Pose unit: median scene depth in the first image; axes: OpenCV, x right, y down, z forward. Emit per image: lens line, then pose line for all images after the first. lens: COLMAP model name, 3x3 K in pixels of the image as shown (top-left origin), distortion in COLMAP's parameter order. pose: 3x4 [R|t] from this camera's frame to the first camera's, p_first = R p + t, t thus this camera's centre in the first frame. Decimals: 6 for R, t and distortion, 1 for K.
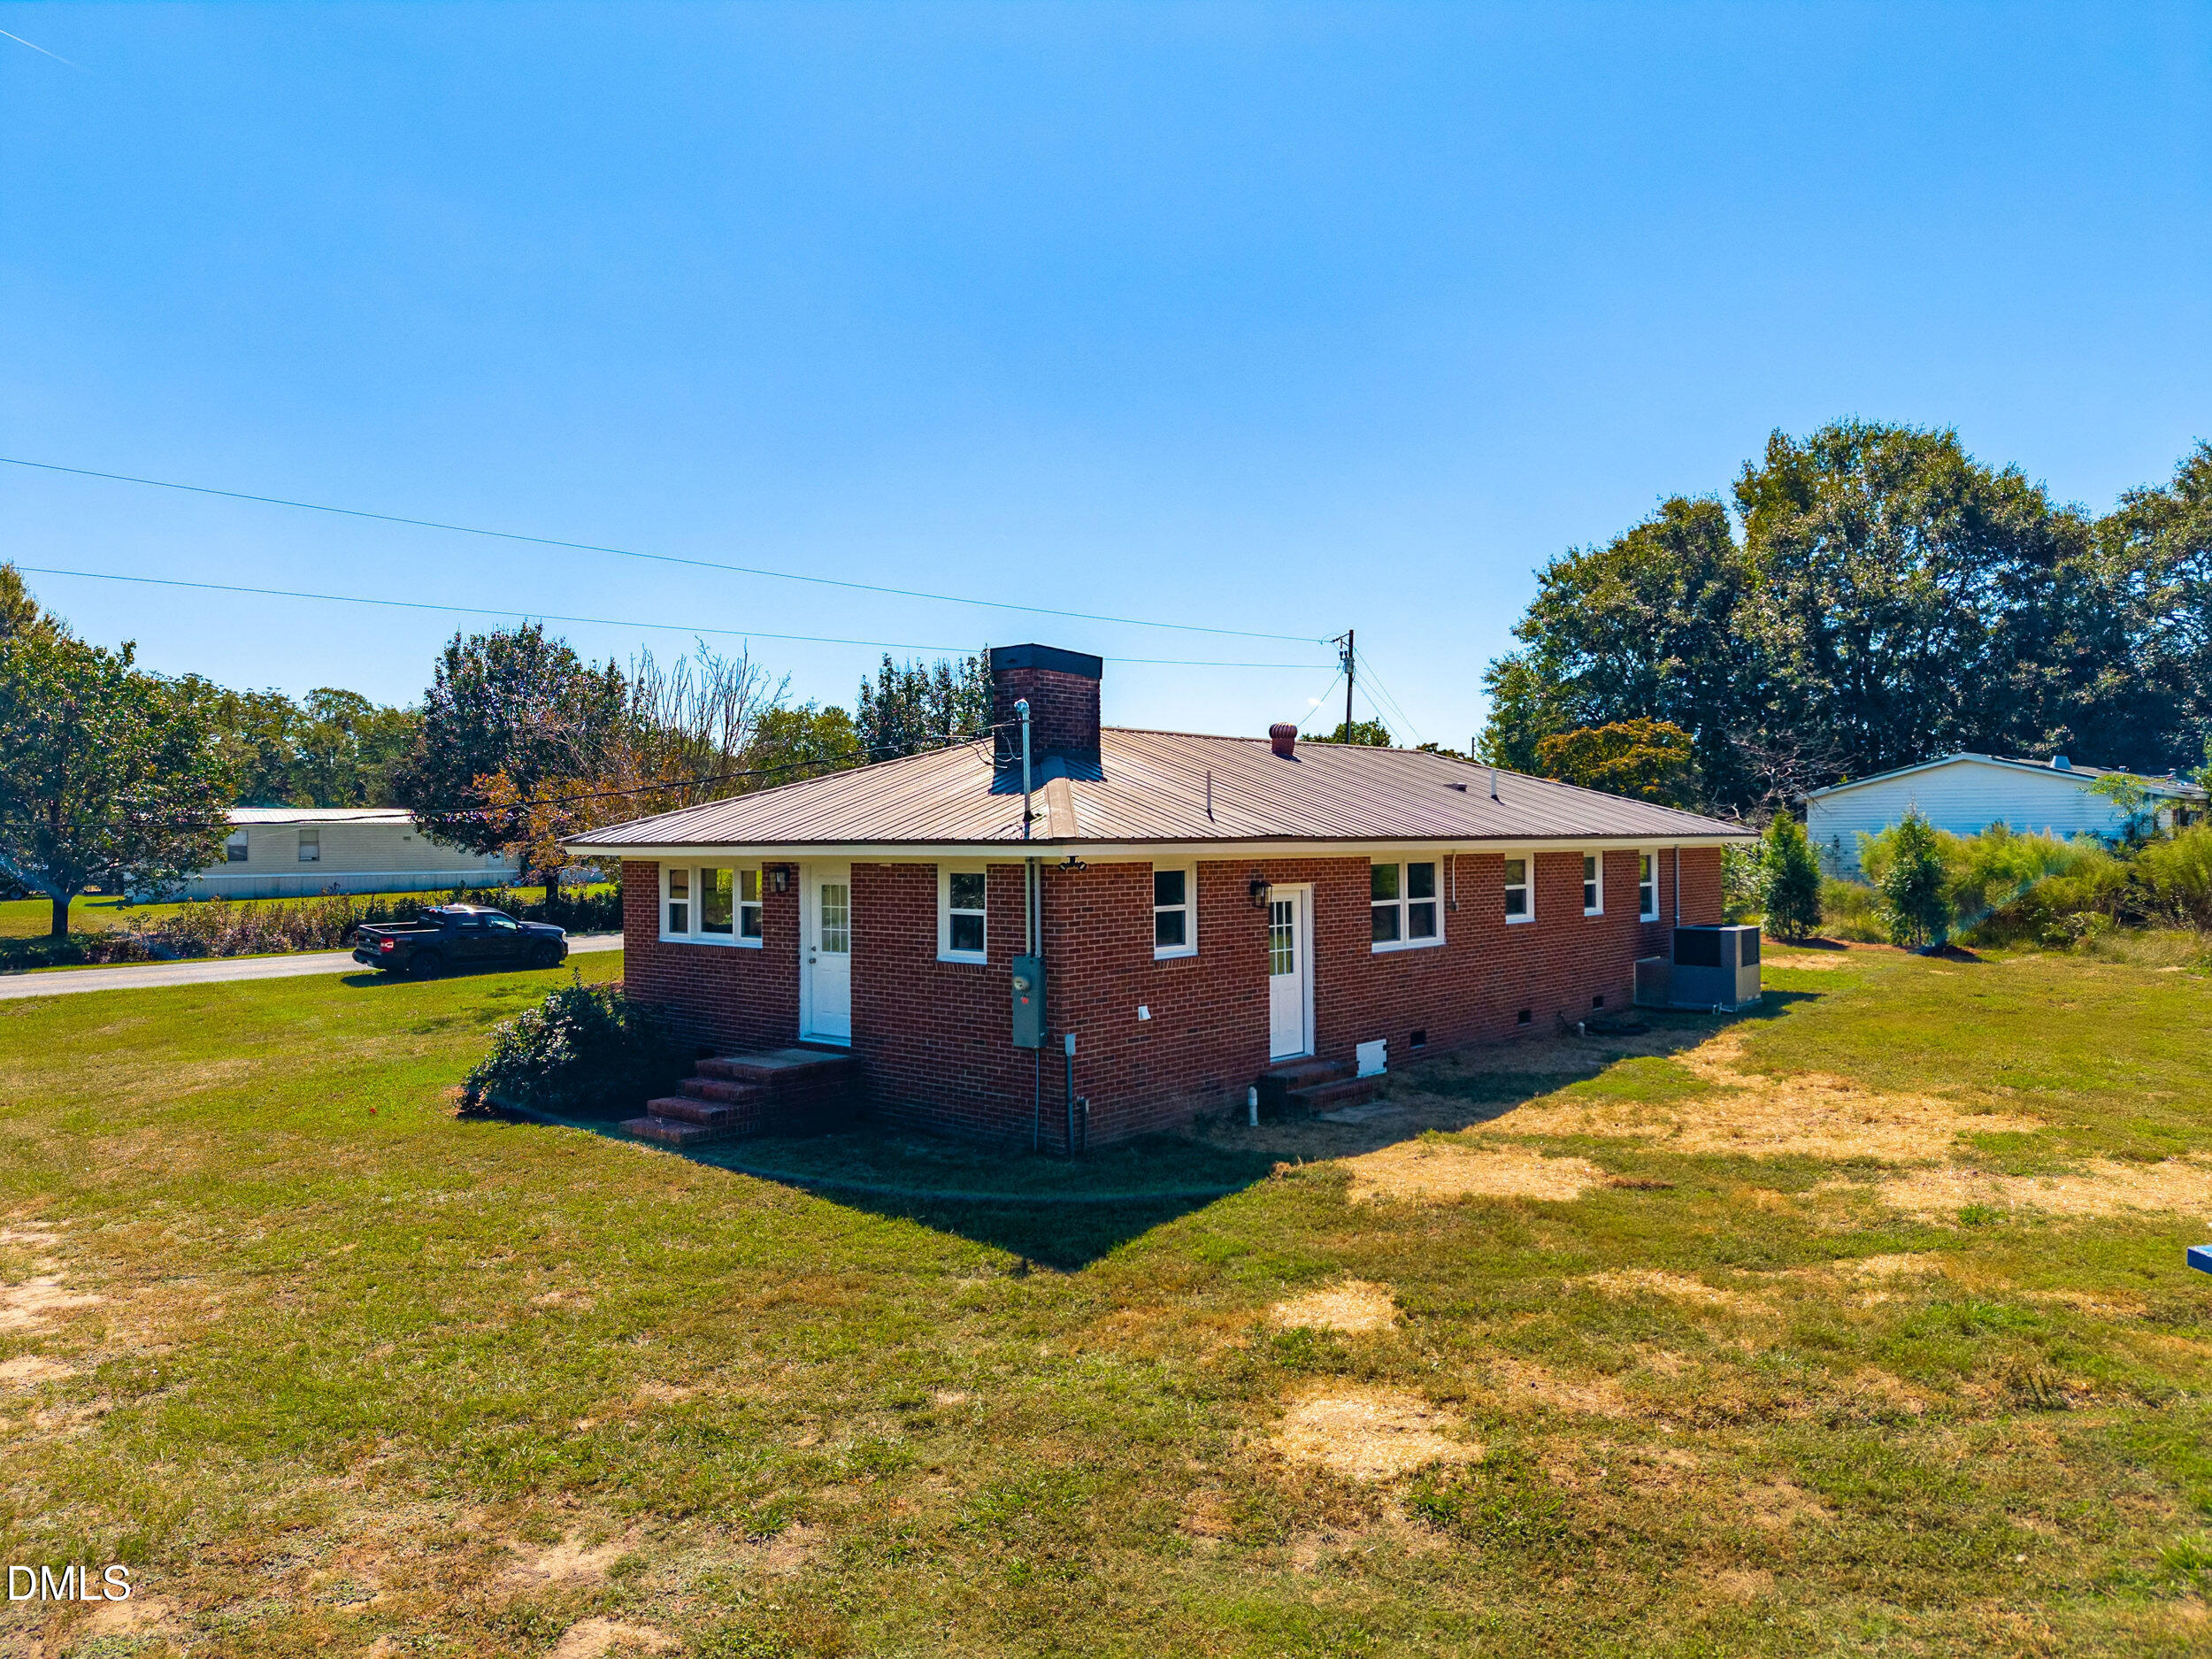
lens RADIAL K [[1479.3, 0, 1118.9], [0, 1479.3, 837.6], [0, 0, 1]] dist [0.033346, -0.035621]
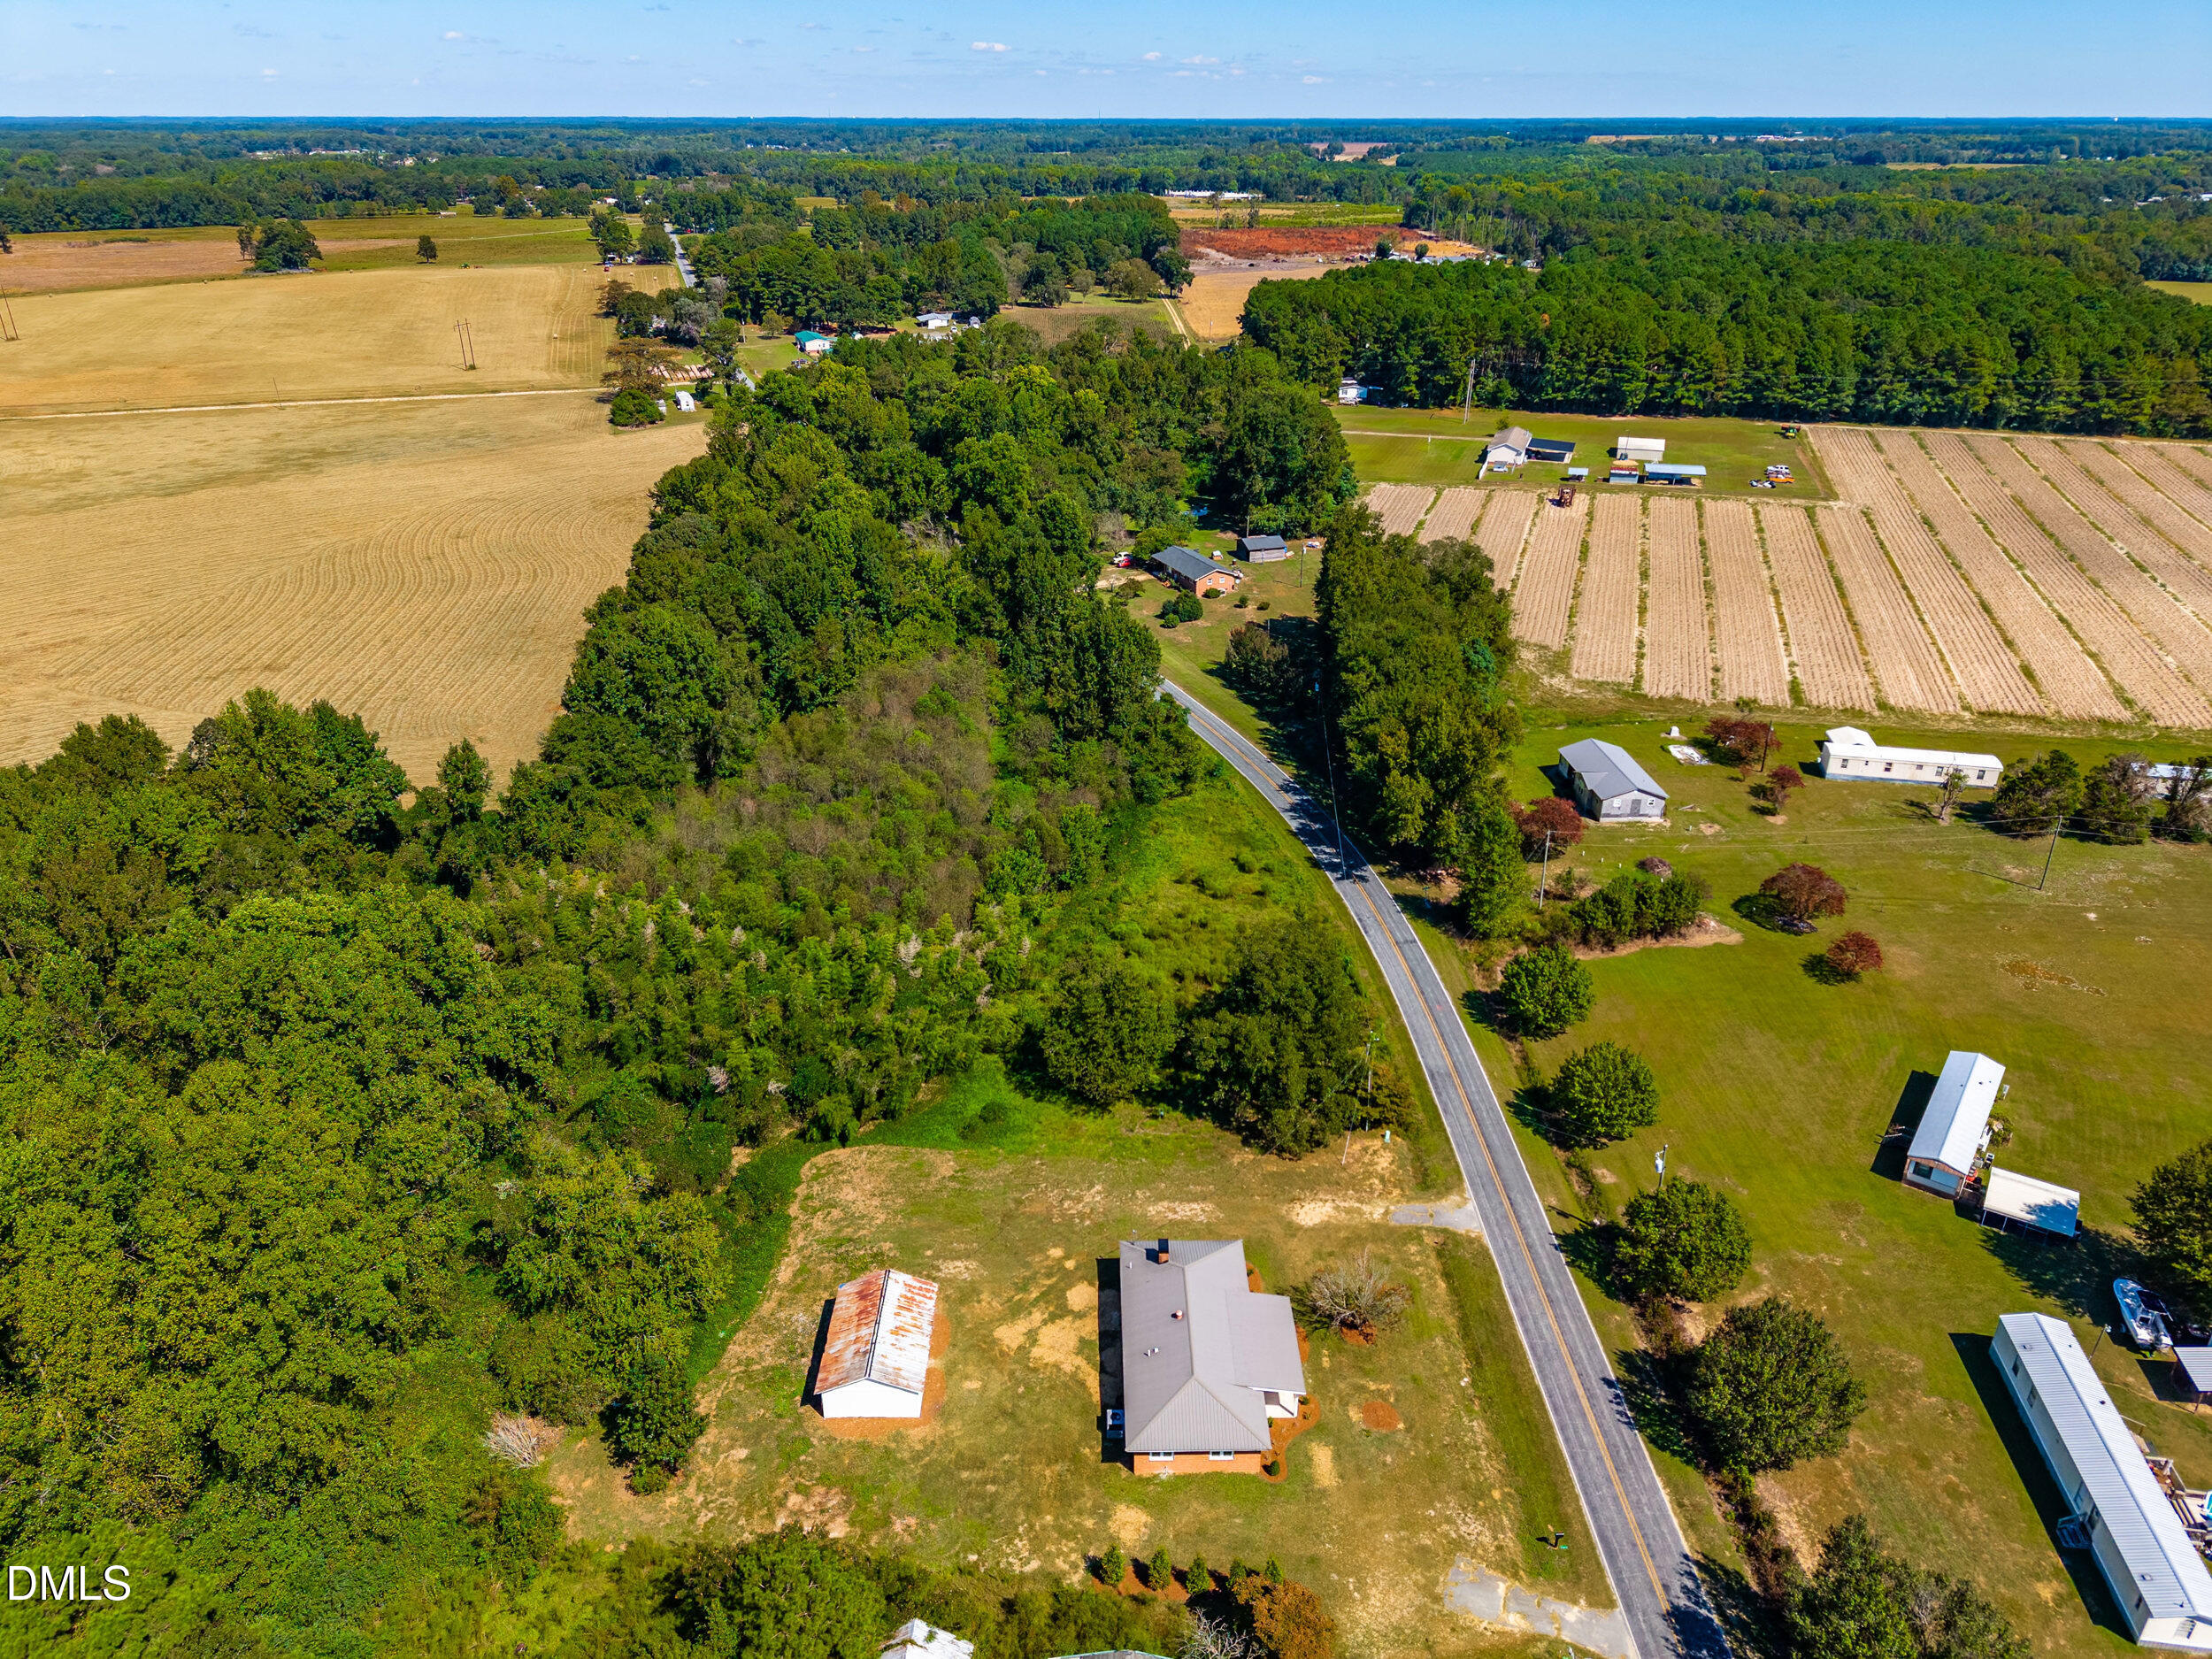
lens RADIAL K [[1479.3, 0, 1111.2], [0, 1479.3, 815.9], [0, 0, 1]] dist [0.033346, -0.035621]
pose [[-0.742357, 0.294268, -0.601924, 2.899978], [0.012562, 0.904343, 0.426622, -3.846890], [0.669886, 0.309145, -0.675042, 3.960086]]
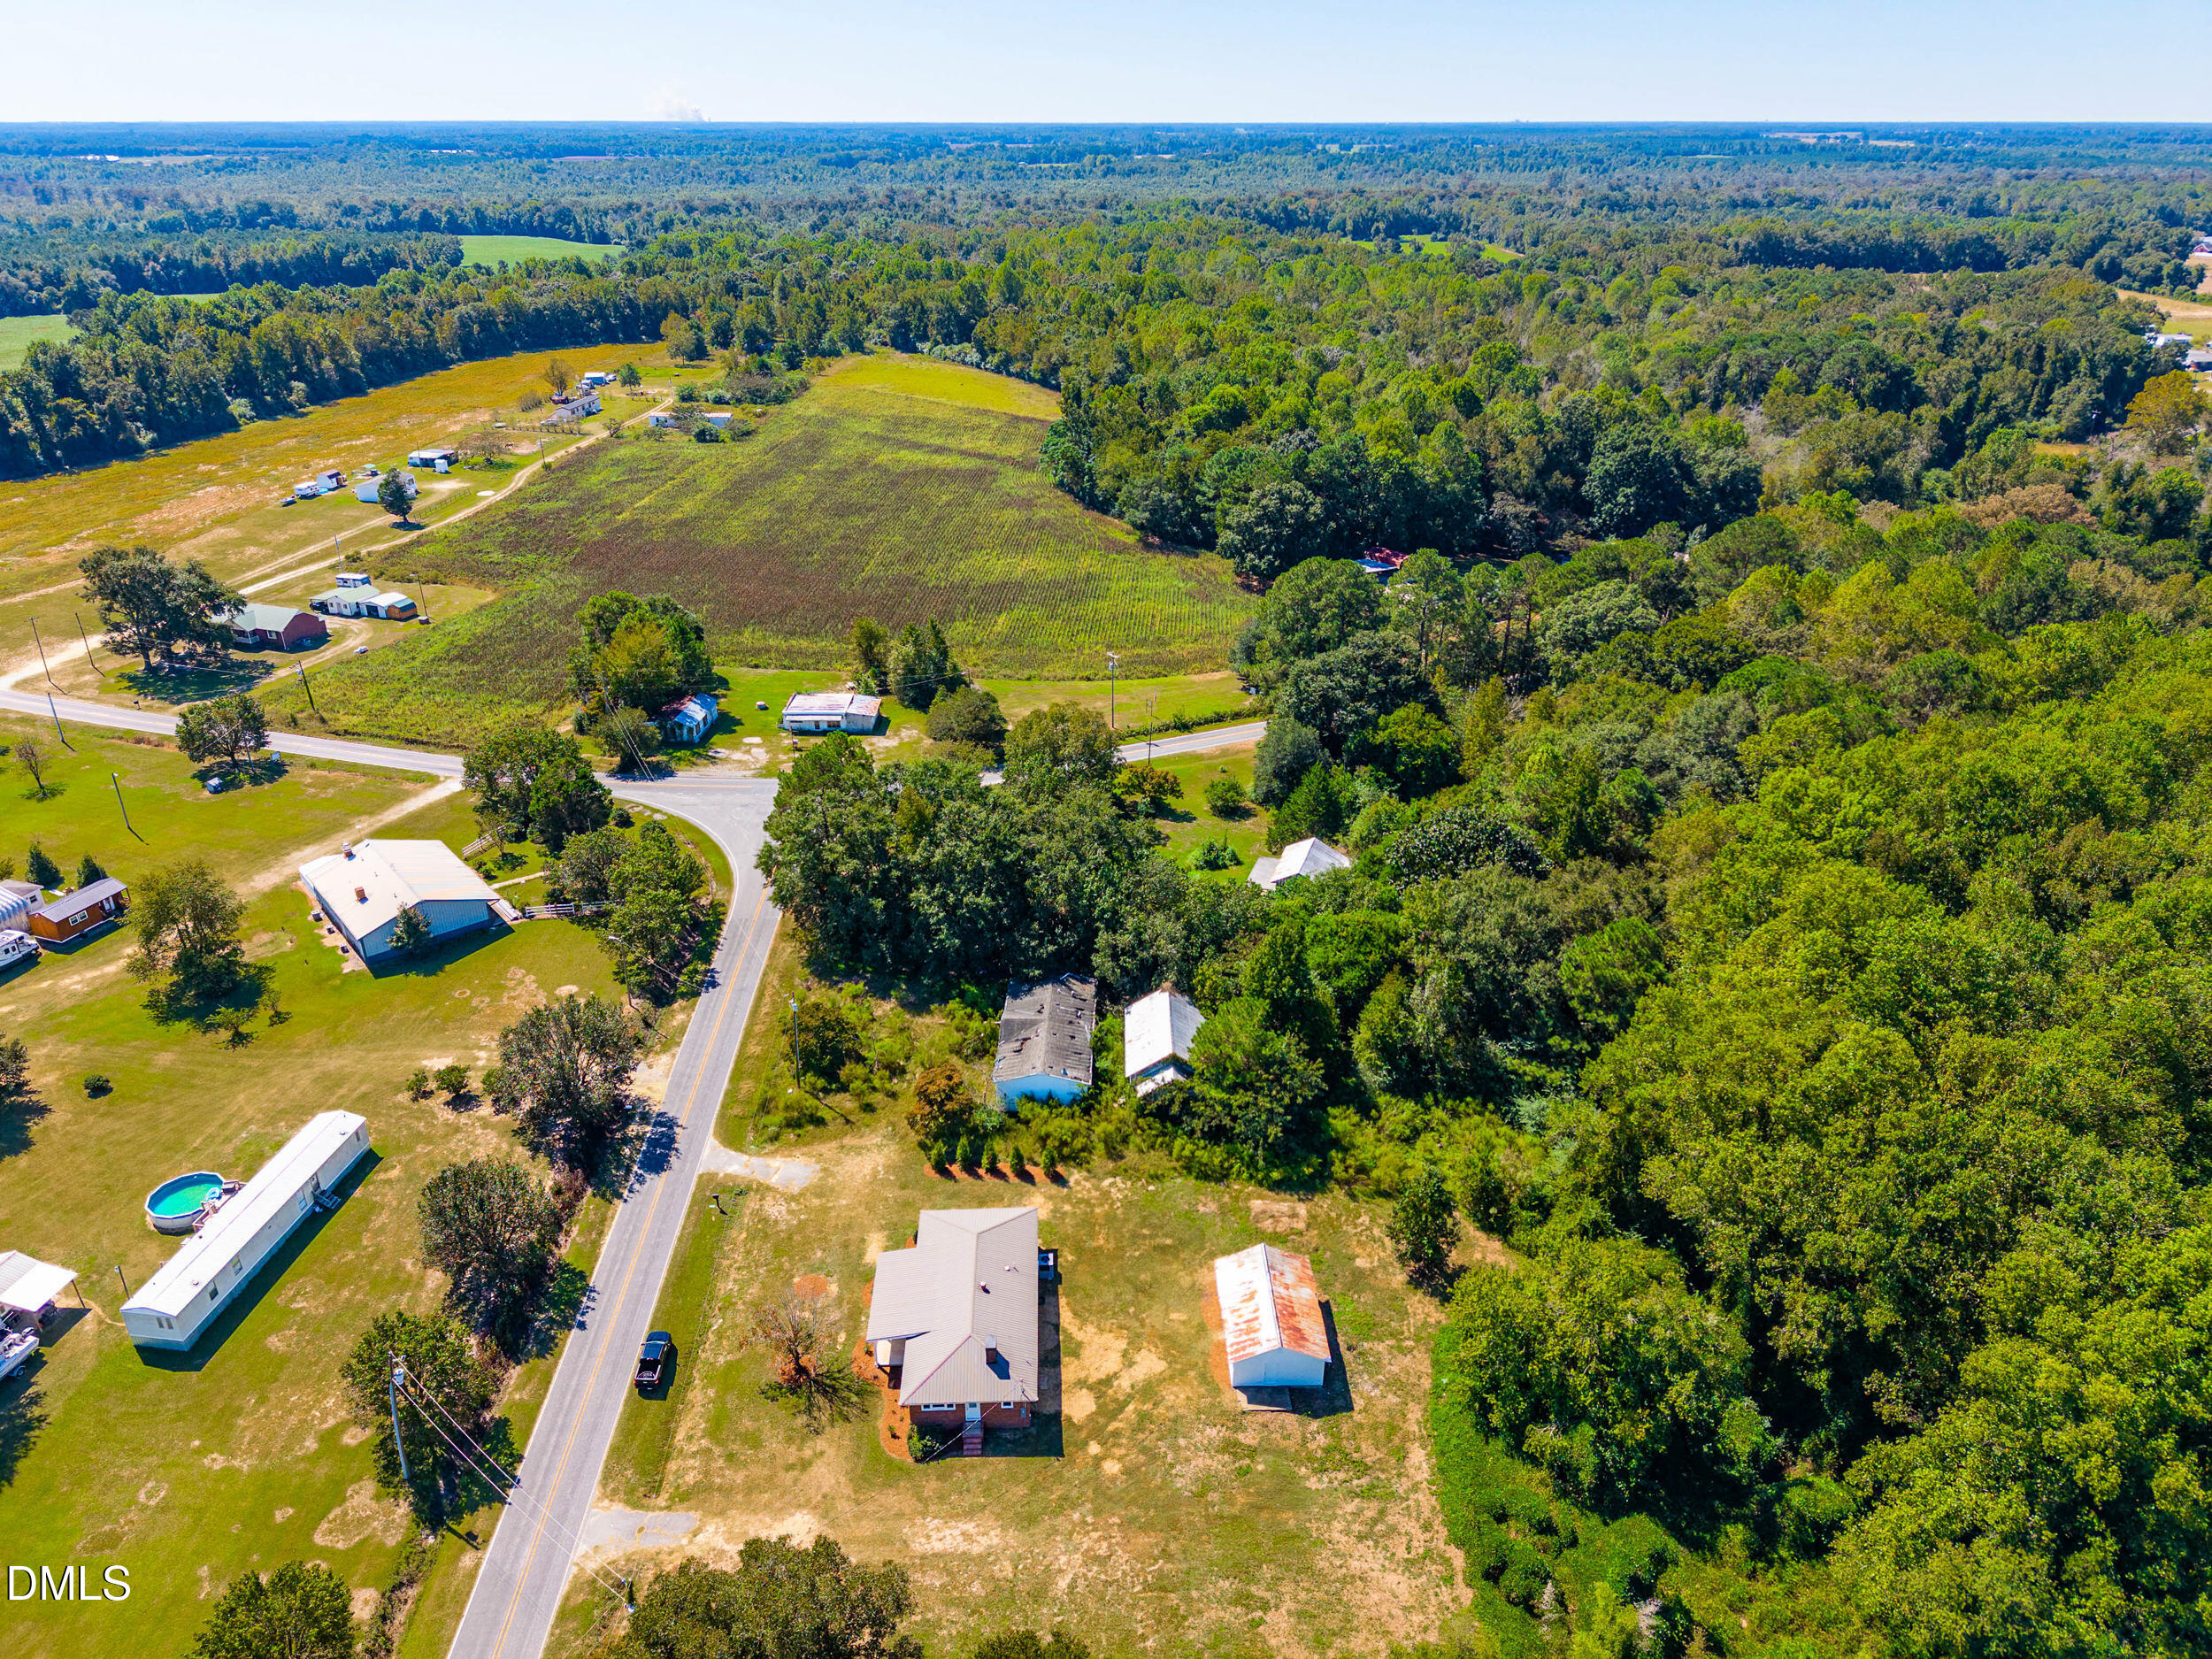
lens RADIAL K [[1479.3, 0, 1108.9], [0, 1479.3, 834.8], [0, 0, 1]] dist [0.033346, -0.035621]
pose [[0.724275, -0.287428, 0.626746, -2.444825], [-0.016519, 0.901478, 0.432510, -3.888412], [-0.689314, -0.323610, 0.648170, -2.105350]]
